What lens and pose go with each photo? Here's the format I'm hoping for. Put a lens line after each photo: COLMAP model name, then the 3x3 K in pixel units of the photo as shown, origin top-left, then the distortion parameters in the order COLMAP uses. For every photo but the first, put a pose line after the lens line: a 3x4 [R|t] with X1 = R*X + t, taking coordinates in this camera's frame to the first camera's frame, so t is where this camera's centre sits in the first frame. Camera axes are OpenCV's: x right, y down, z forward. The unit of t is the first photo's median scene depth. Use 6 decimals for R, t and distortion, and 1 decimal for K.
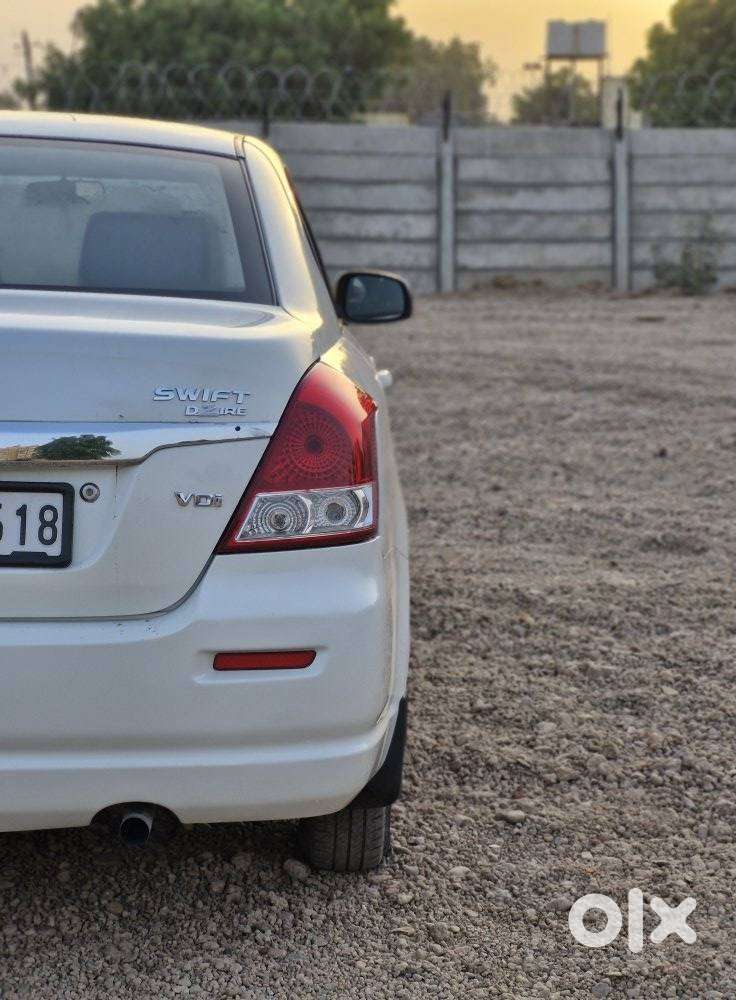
lens RADIAL K [[2187.7, 0, 369.5], [0, 2187.7, 474.7], [0, 0, 1]] dist [-0.085741, 2.107692]
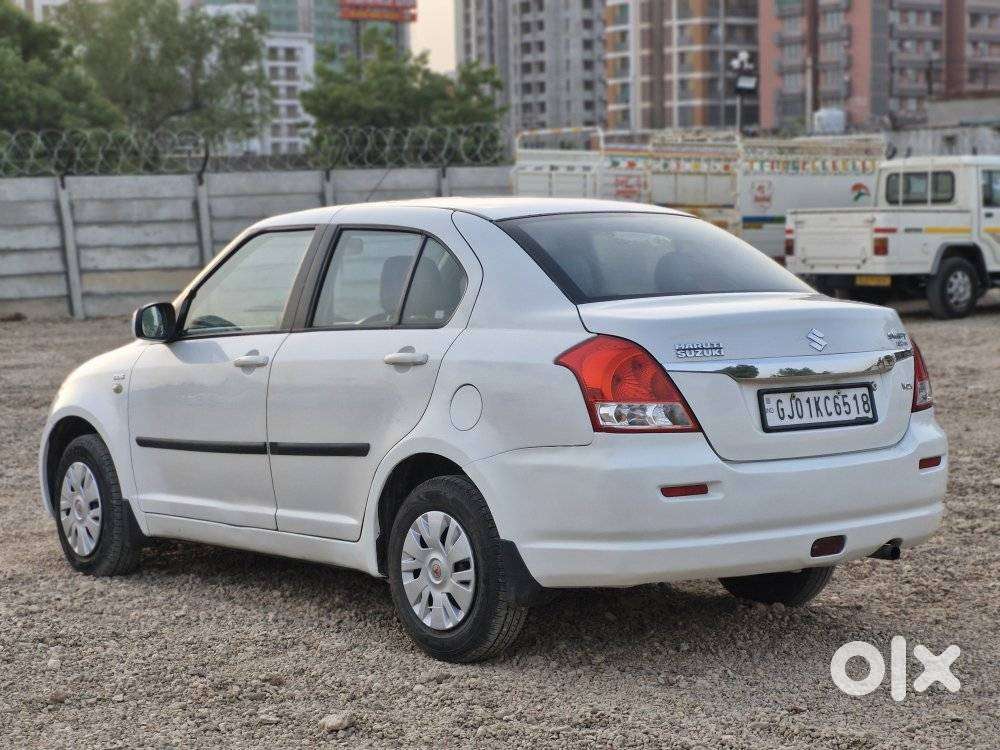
lens RADIAL K [[2165.2, 0, 500.0], [0, 2165.2, 375.0], [0, 0, 1]] dist [-0.087638, 2.678754]
pose [[0.797138, -0.071964, 0.599493, -1.274684], [0.103807, 0.994422, -0.018659, -0.000409], [-0.594807, 0.077105, 0.800162, -0.315818]]
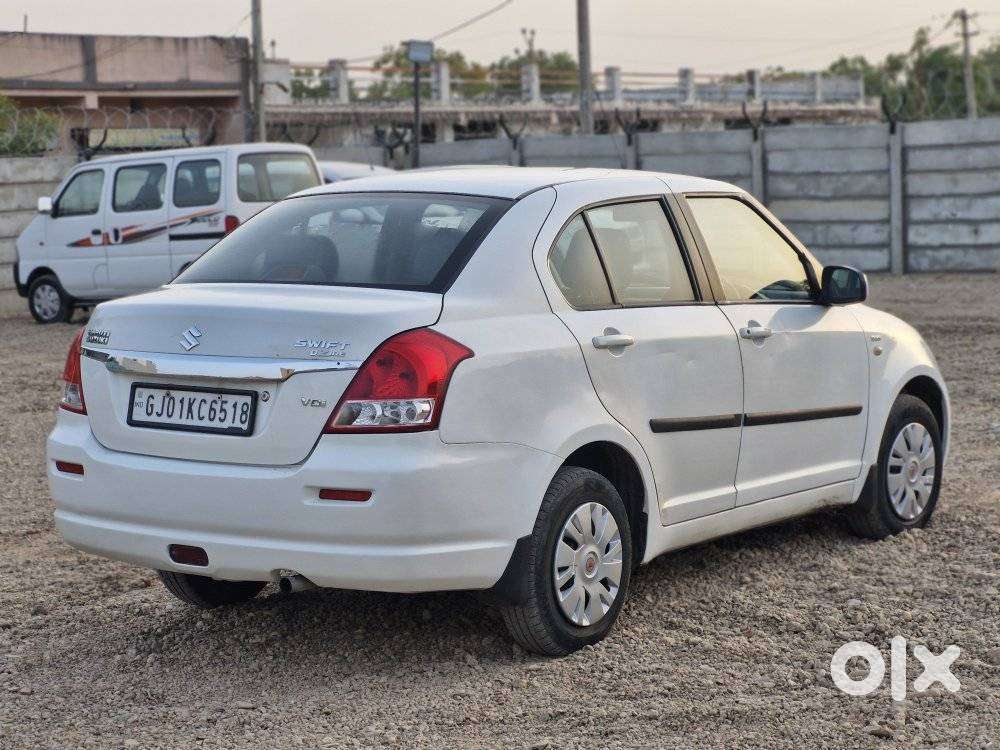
lens RADIAL K [[2165.2, 0, 500.0], [0, 2165.2, 375.0], [0, 0, 1]] dist [-0.087638, 2.678754]
pose [[0.787856, 0.023679, -0.615404, 0.907679], [-0.043250, 0.998921, -0.016934, 0.009904], [0.614339, 0.039958, 0.788030, -0.244291]]
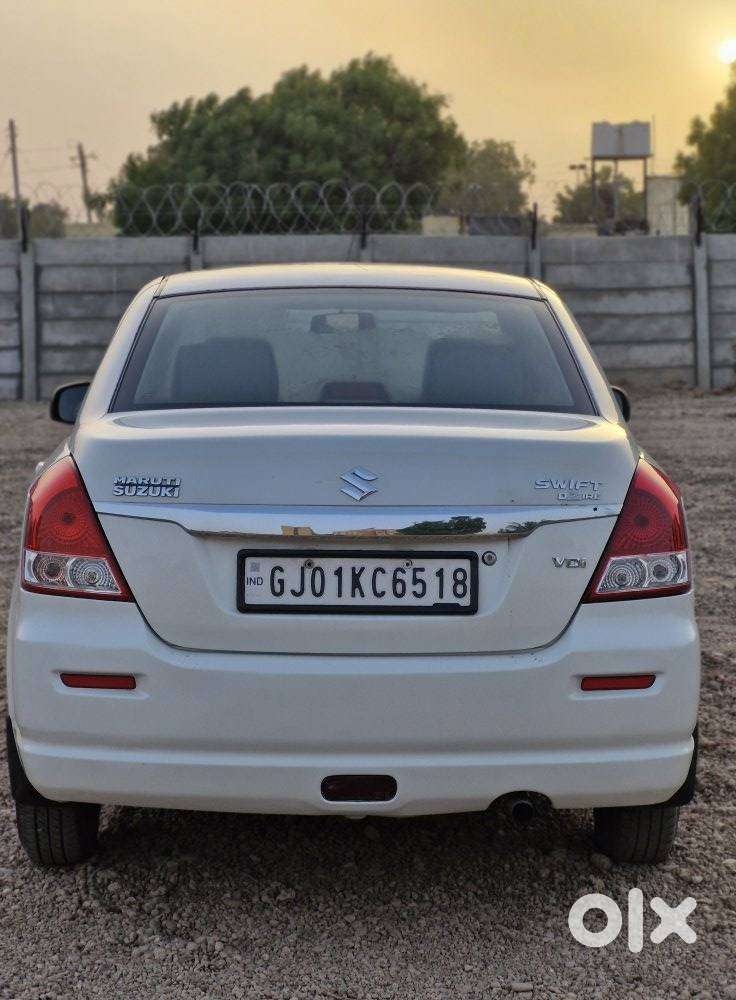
lens RADIAL K [[2187.7, 0, 369.5], [0, 2187.7, 474.7], [0, 0, 1]] dist [-0.085741, 2.107692]
pose [[0.999658, -0.016859, -0.019989, -0.138094], [0.015934, 0.998834, -0.045572, 0.013405], [0.020734, 0.045238, 0.998761, -0.271946]]
